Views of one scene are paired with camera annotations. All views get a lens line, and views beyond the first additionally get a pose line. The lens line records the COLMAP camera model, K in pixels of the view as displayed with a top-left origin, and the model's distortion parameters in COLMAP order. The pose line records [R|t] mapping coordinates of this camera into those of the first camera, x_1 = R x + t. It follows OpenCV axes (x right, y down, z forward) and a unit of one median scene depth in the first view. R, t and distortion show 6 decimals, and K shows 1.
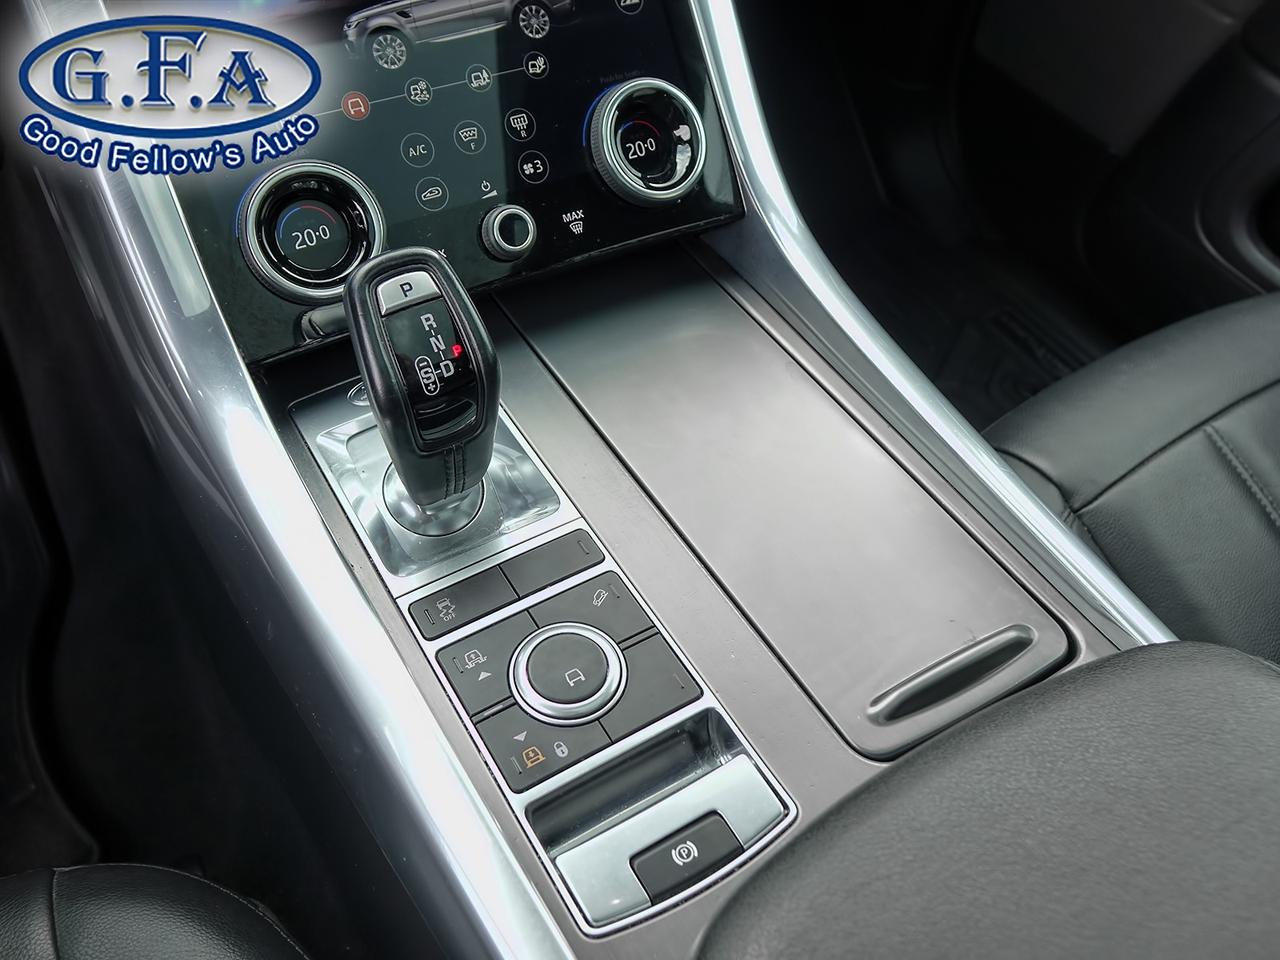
lens RADIAL K [[1121.5, 0, 640.0], [0, 1121.5, 480.0], [0, 0, 1]] dist [0.002727, -0.009285]
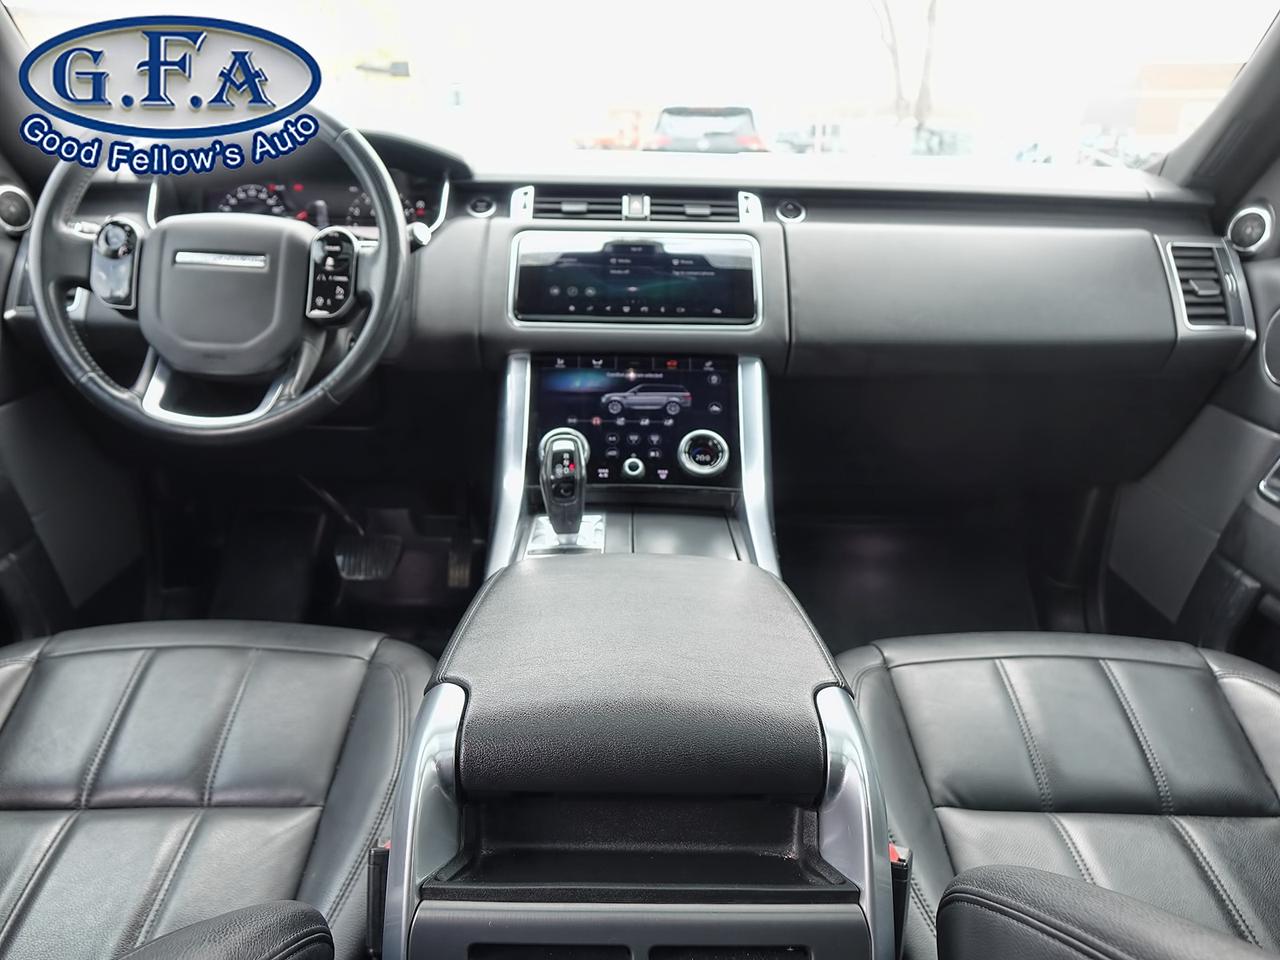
lens RADIAL K [[989.2, 0, 640.0], [0, 989.2, 480.0], [0, 0, 1]] dist [0.000038, -0.001571]
pose [[0.859005, 0.095769, -0.502930, 1.232379], [-0.350631, 0.825852, -0.441618, 0.945590], [0.373053, 0.555695, 0.742991, -0.802887]]
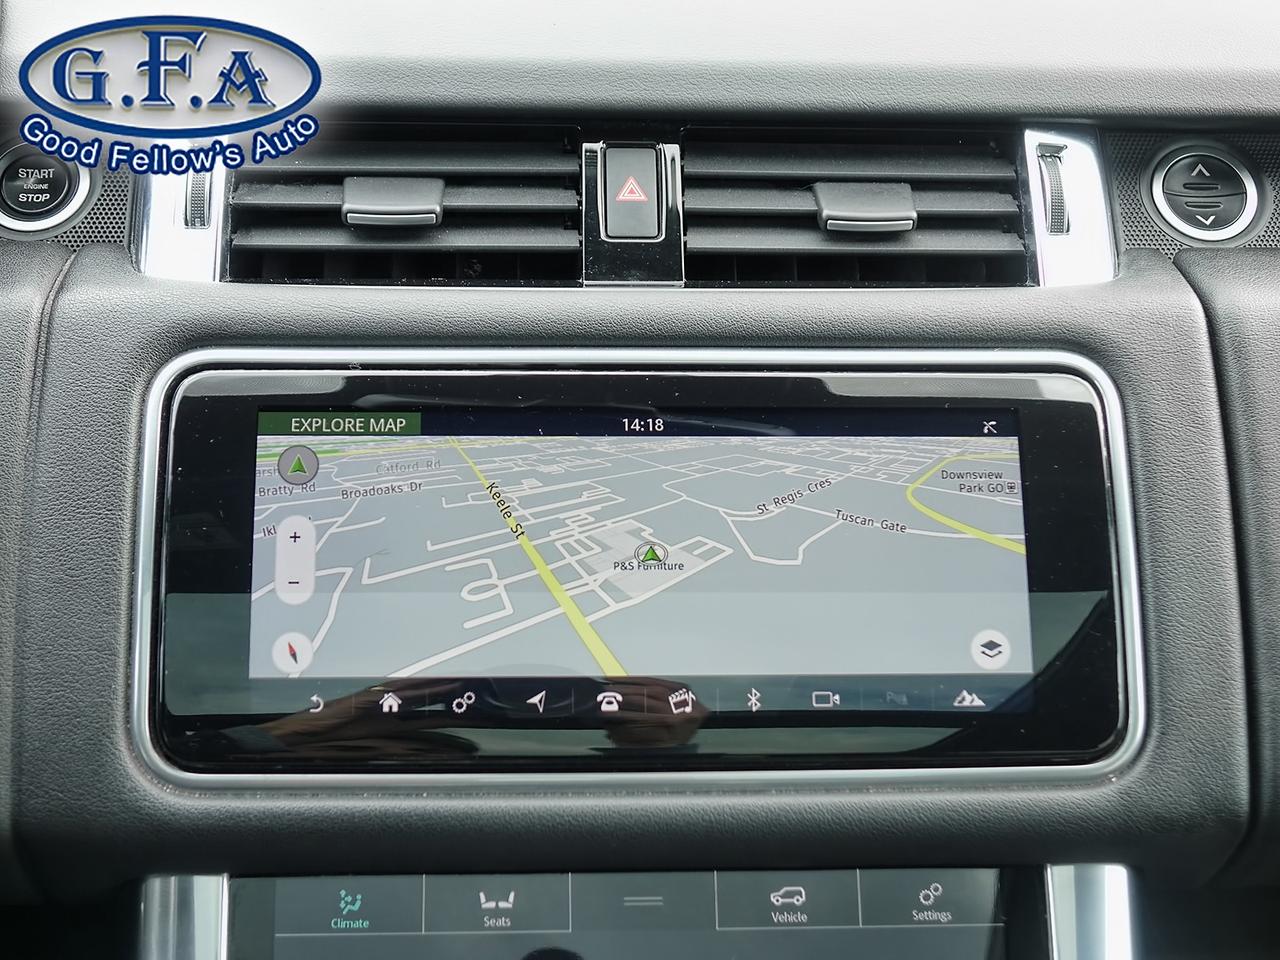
lens RADIAL K [[1863.6, 0, 640.0], [0, 1863.6, 480.0], [0, 0, 1]] dist [-0.016848, -0.053689]
pose [[0.881741, 0.165921, -0.441592, 0.302170], [-0.325636, 0.891379, -0.315285, -0.432564], [0.341313, 0.421798, 0.839995, -0.158581]]
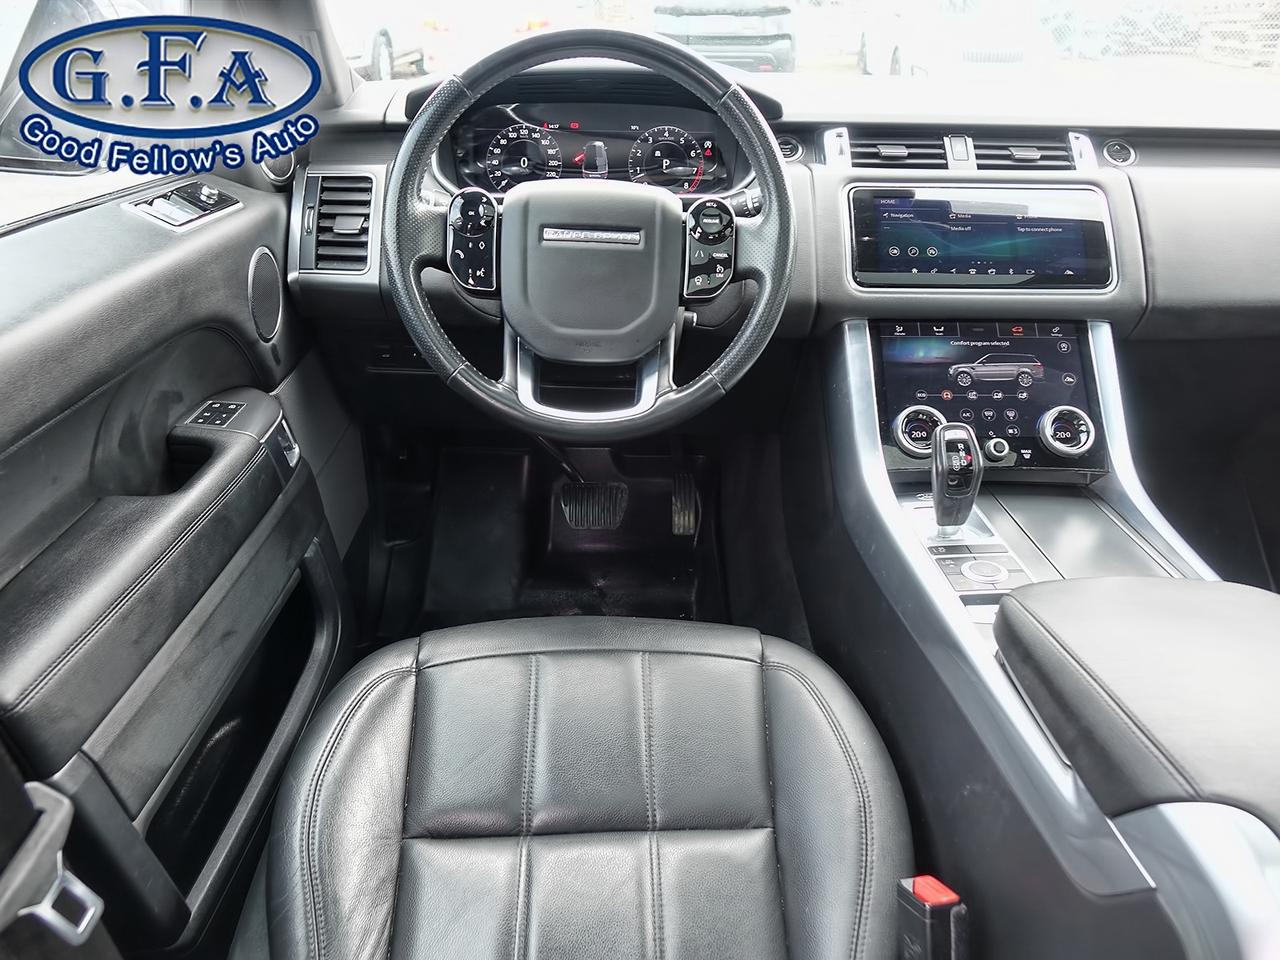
lens RADIAL K [[989.2, 0, 640.0], [0, 989.2, 480.0], [0, 0, 1]] dist [0.000038, -0.001571]
pose [[0.869302, 0.150622, -0.470773, 0.275290], [-0.334630, 0.880317, -0.336253, 0.974333], [0.363783, 0.449840, 0.815663, -1.205735]]
